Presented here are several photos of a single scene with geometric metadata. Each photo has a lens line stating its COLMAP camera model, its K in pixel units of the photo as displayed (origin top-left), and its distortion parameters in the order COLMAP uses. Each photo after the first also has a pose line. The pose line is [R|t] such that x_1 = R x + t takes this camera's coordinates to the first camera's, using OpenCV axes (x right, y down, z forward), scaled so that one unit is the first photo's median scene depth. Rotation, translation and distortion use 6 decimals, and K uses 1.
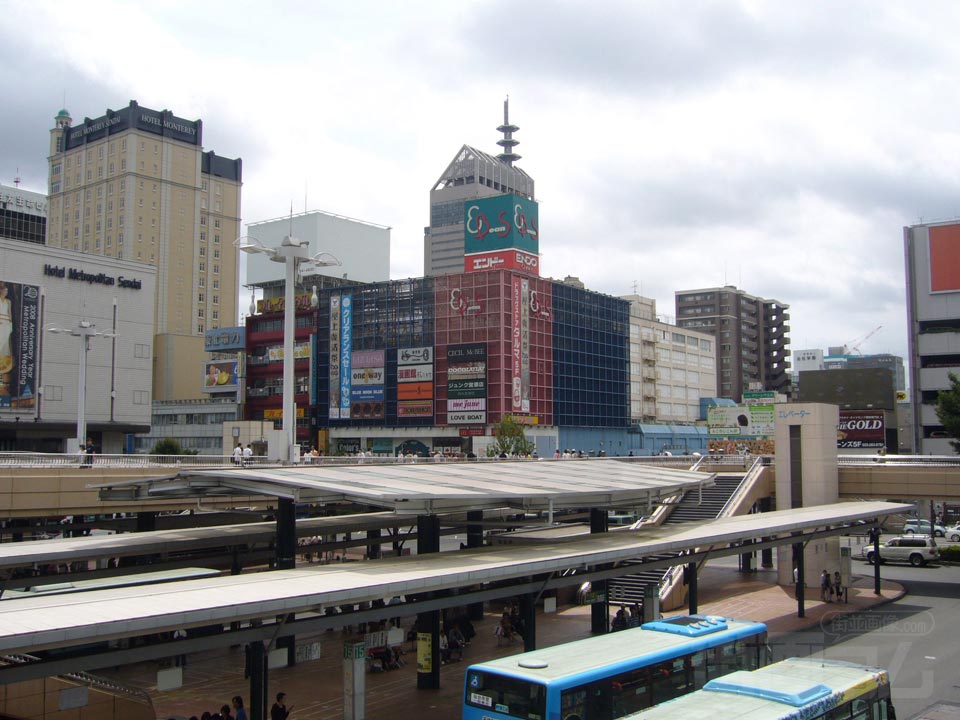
lens RADIAL K [[1041.1, 0, 480.0], [0, 1041.1, 360.0], [0, 0, 1]] dist [-0.058549, 0.009297]
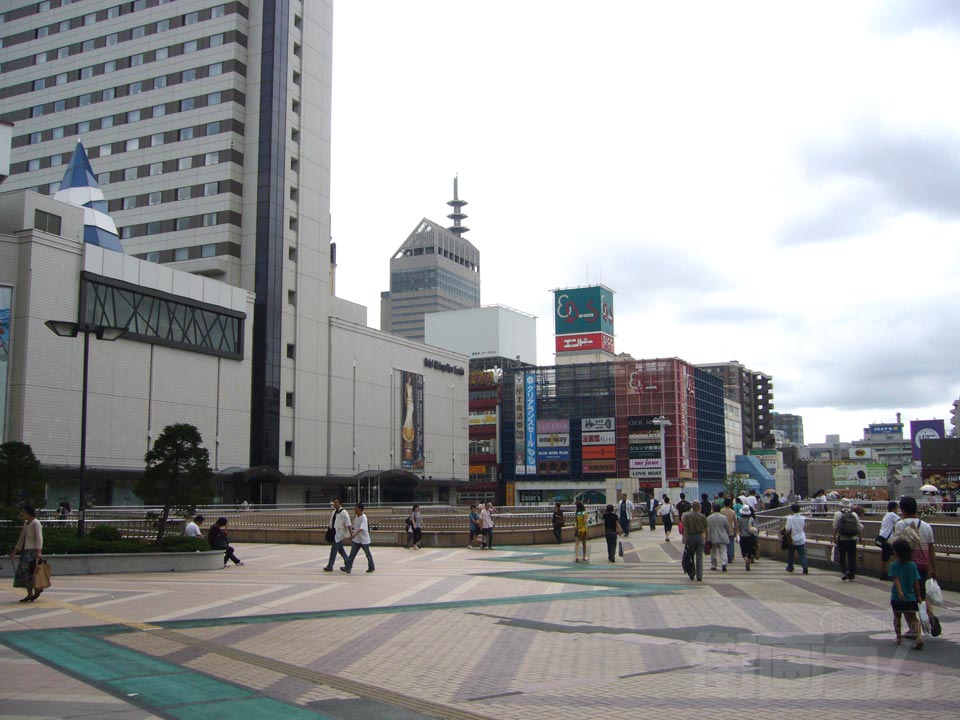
lens RADIAL K [[1041.1, 0, 480.0], [0, 1041.1, 360.0], [0, 0, 1]] dist [-0.058549, 0.009297]
pose [[0.986469, 0.015771, 0.163185, -0.388967], [-0.007838, 0.998761, -0.049143, -0.017814], [-0.163758, 0.047199, 0.985371, -0.212211]]
